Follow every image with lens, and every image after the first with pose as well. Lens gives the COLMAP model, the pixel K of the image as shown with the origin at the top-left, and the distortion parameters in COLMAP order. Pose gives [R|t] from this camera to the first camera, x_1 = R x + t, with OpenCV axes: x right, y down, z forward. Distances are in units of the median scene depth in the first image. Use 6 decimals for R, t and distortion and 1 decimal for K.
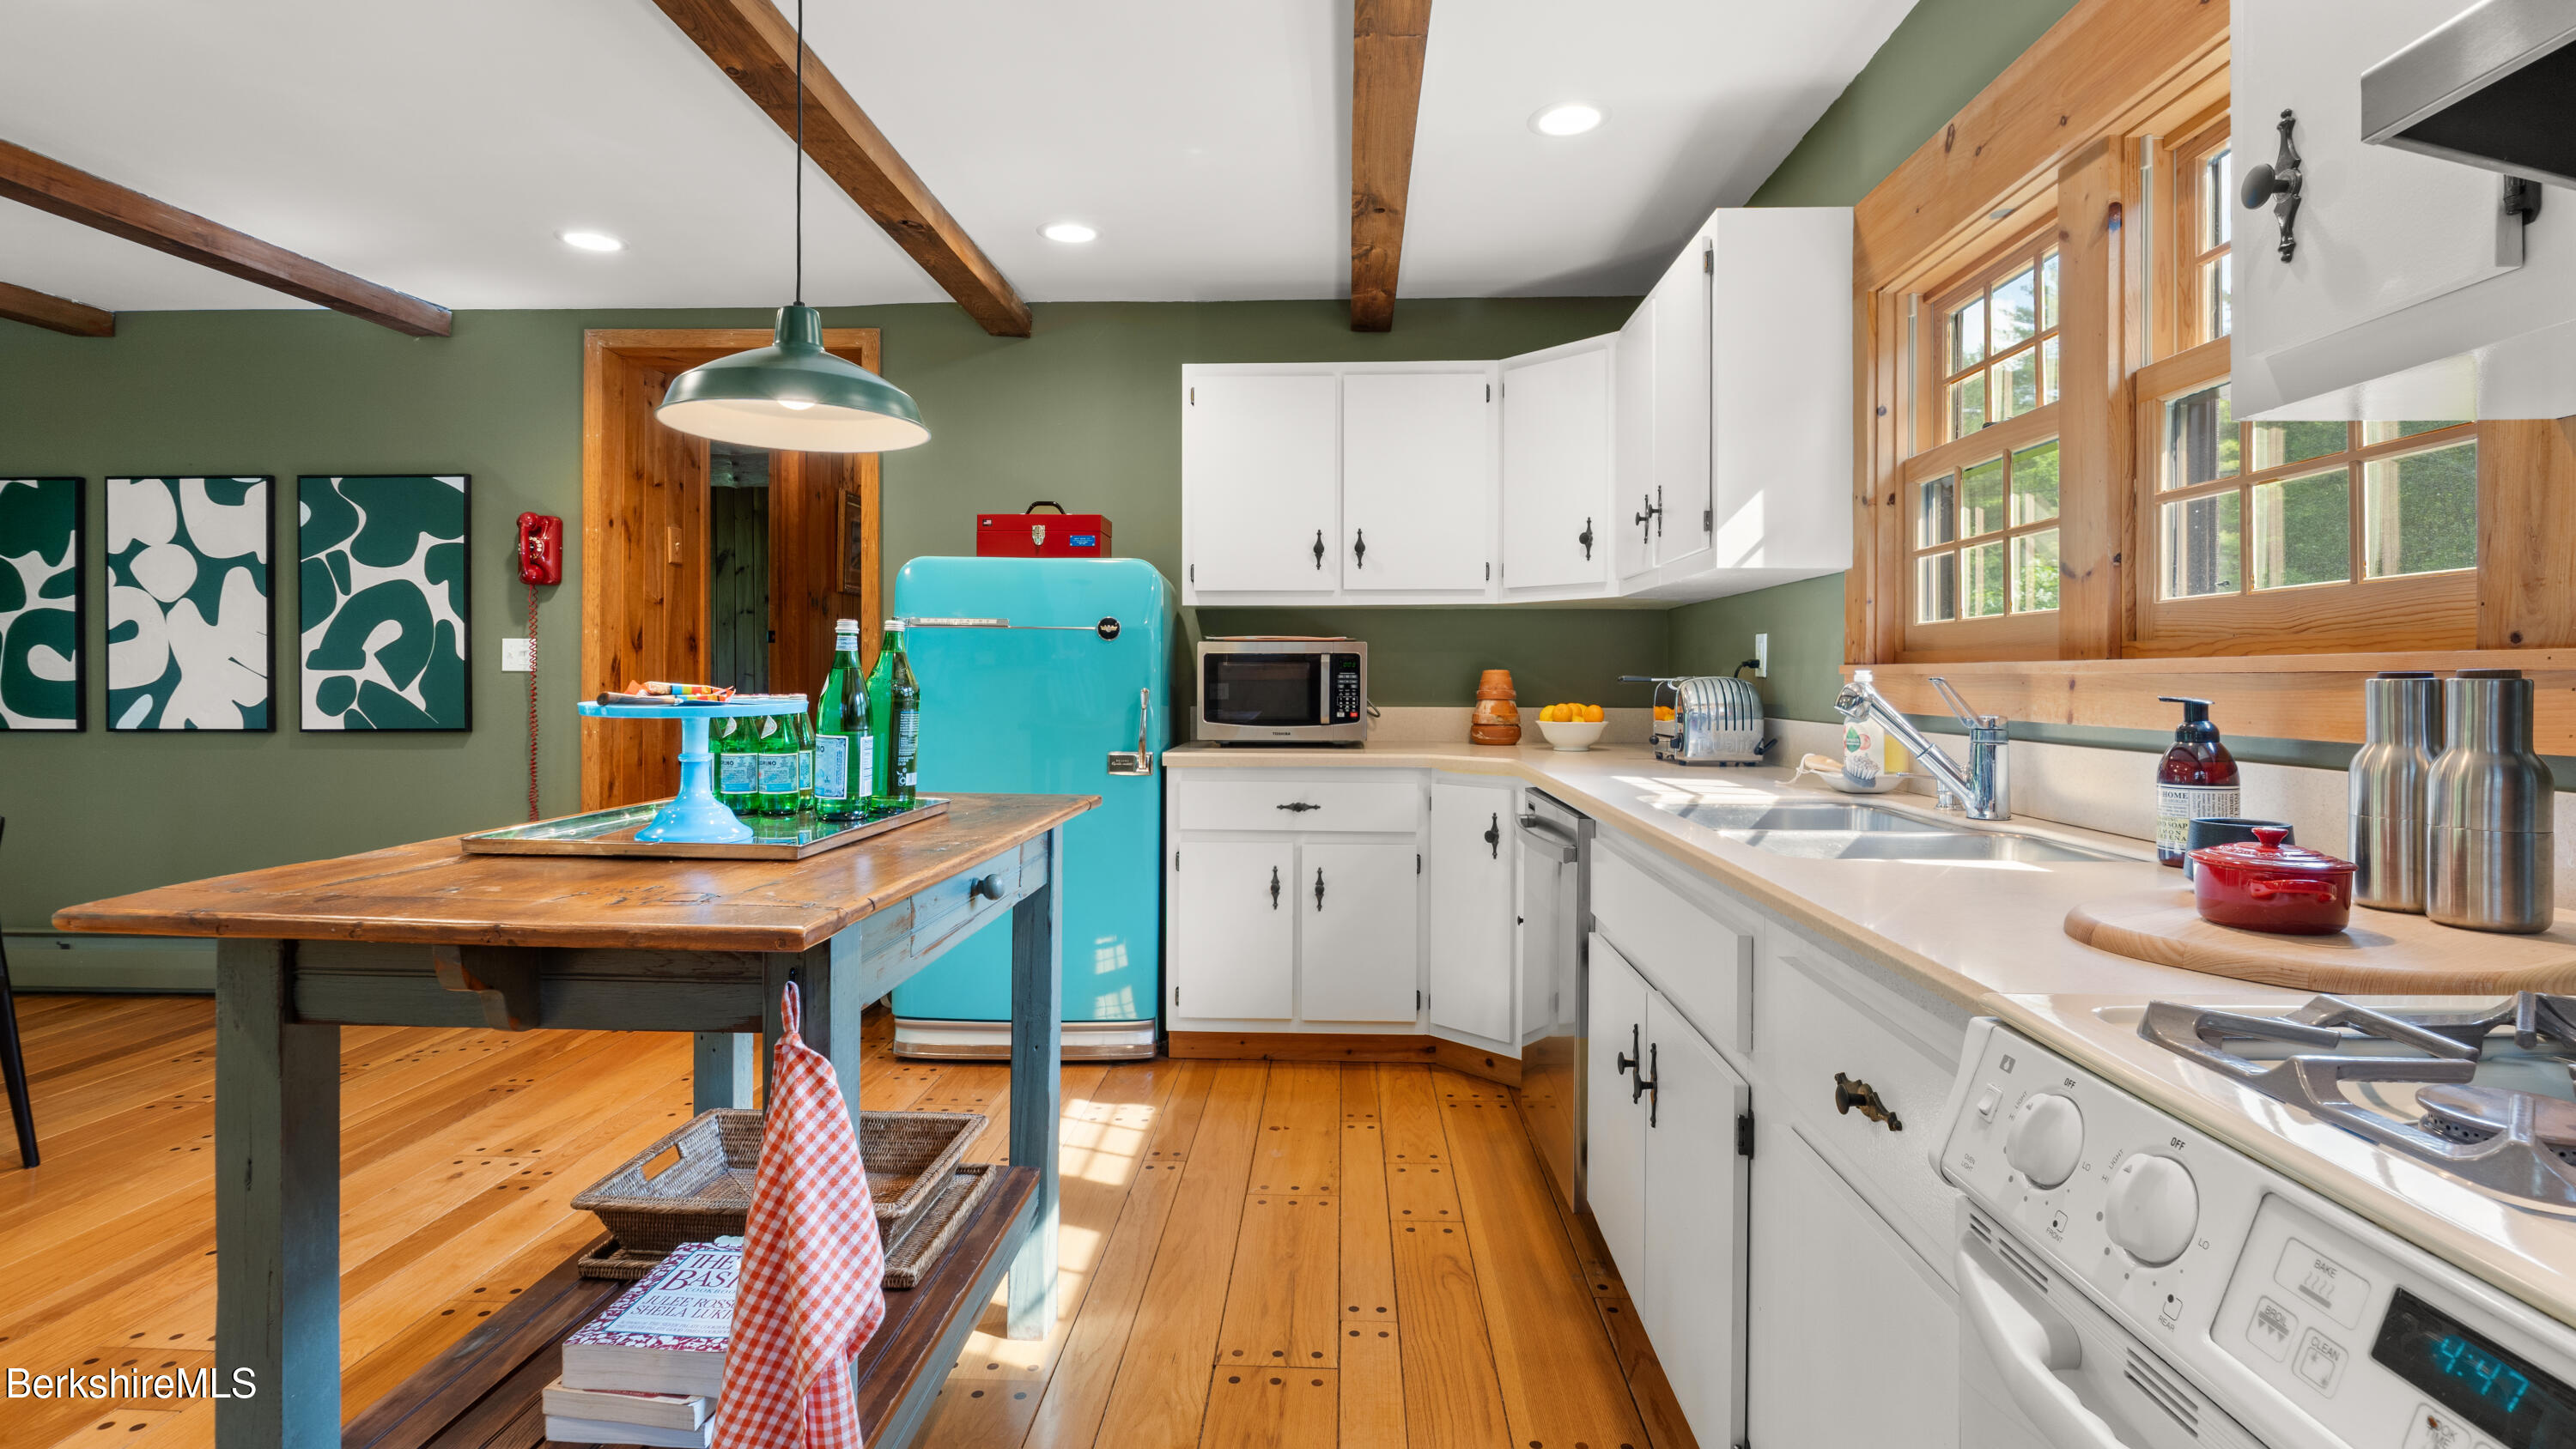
lens RADIAL K [[1184.3, 0, 1298.6], [0, 1184.3, 682.3], [0, 0, 1]] dist [-0.007740, 0.000500]
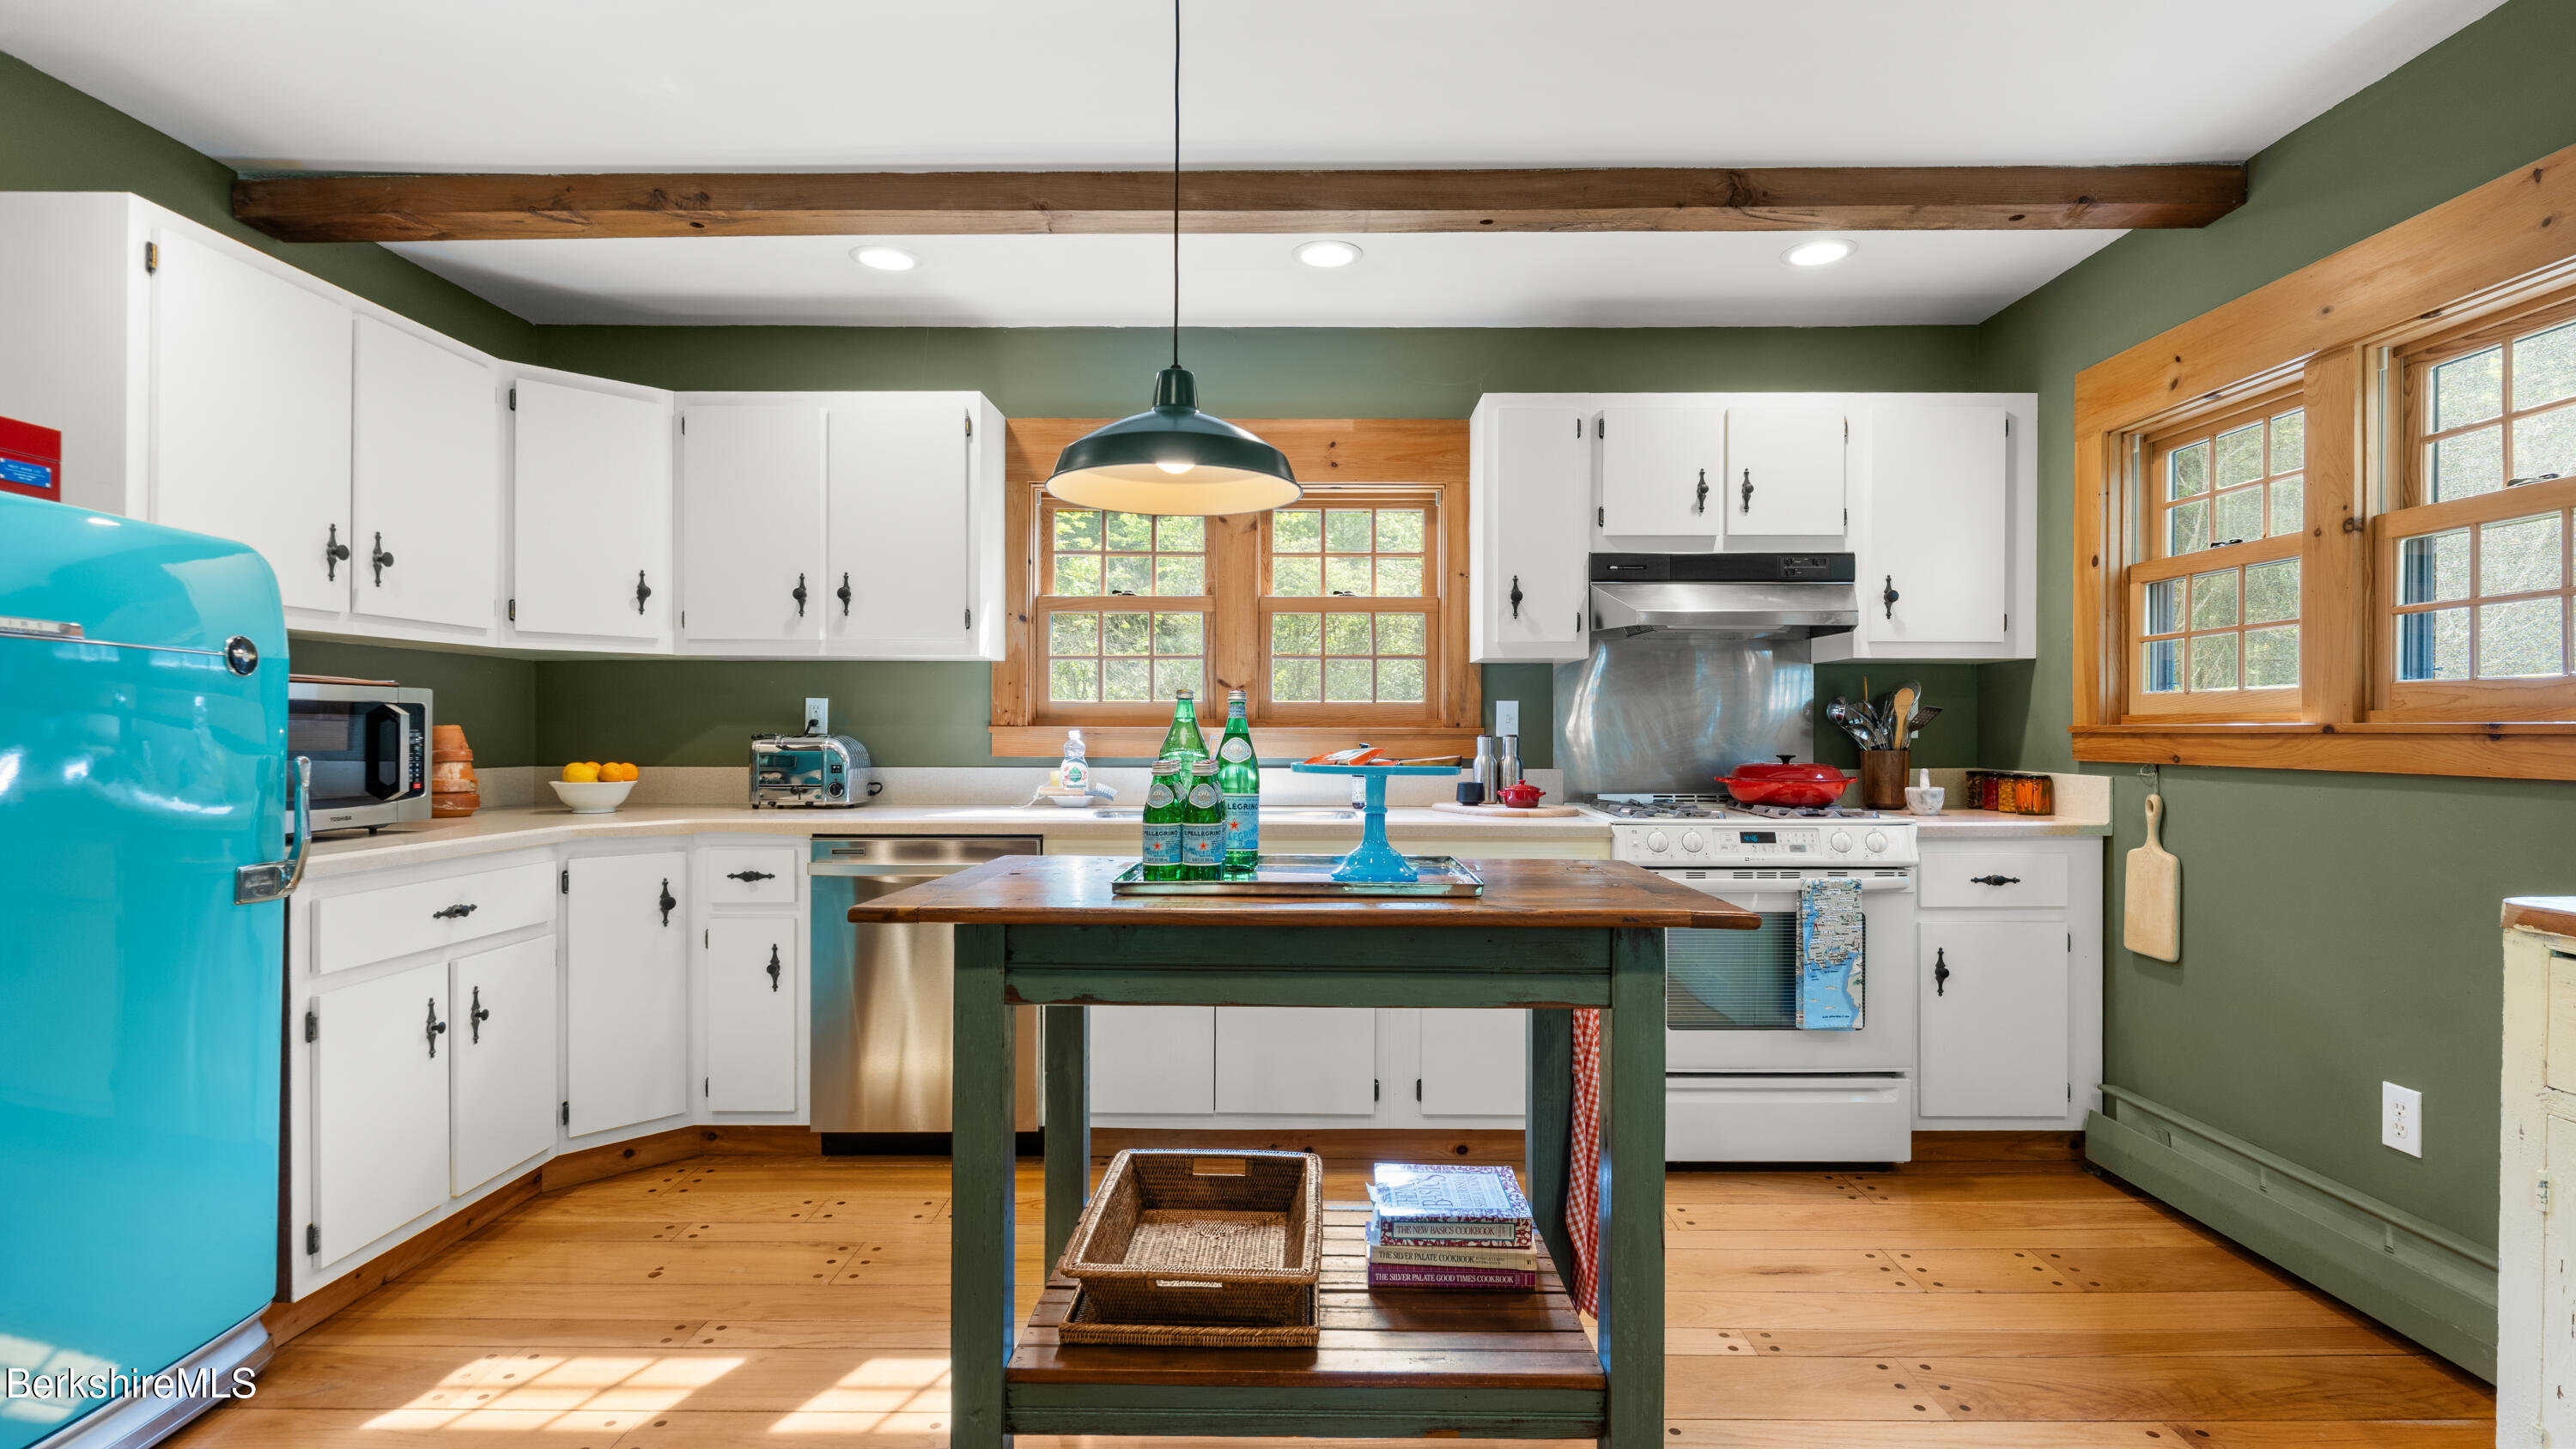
lens RADIAL K [[1184.3, 0, 1300.0], [0, 1184.3, 735.2], [0, 0, 1]] dist [-0.007740, 0.000500]
pose [[-0.028921, -0.005827, 0.999565, -0.622775], [0.001190, 0.999982, 0.005864, -0.007116], [-0.999581, 0.001360, -0.028913, 0.407299]]
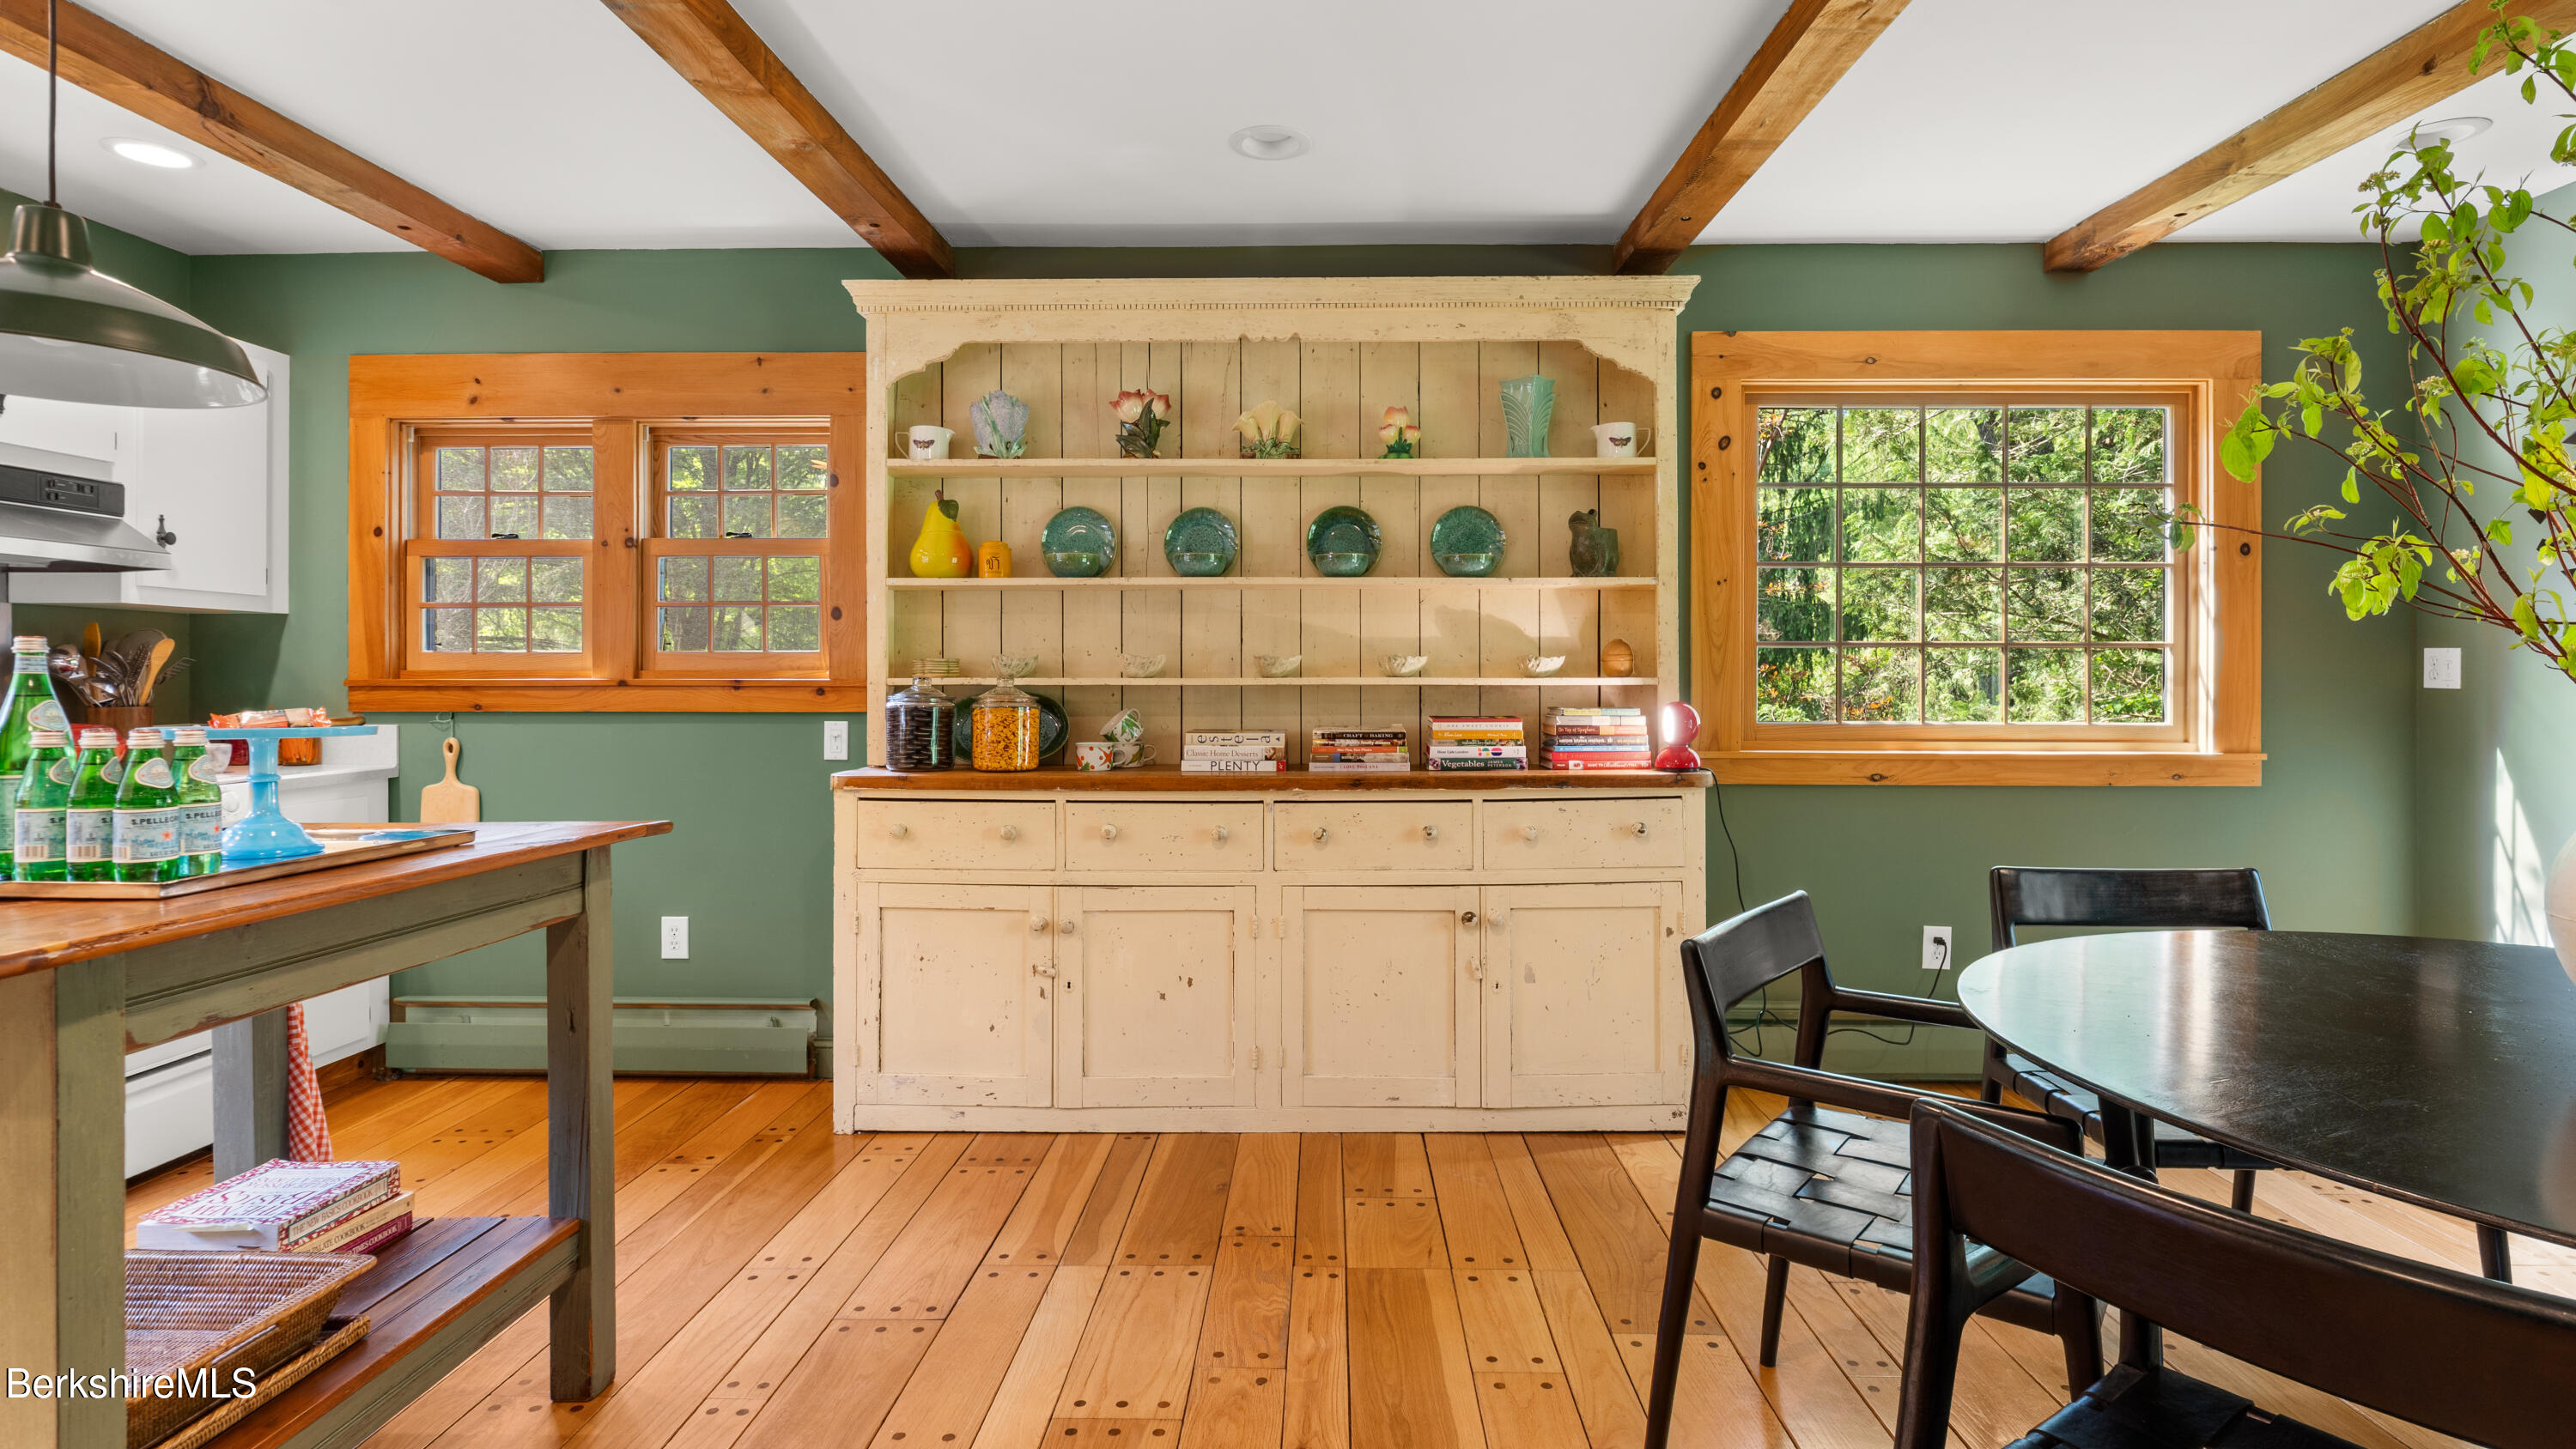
lens RADIAL K [[1288.4, 0, 1285.7], [0, 1288.4, 677.6], [0, 0, 1]] dist [-0.006307, 0.000020]
pose [[-0.999978, -0.000845, -0.006641, -0.523943], [-0.000844, 1.000000, -0.000212, -0.009967], [0.006641, -0.000207, -0.999978, 0.785682]]
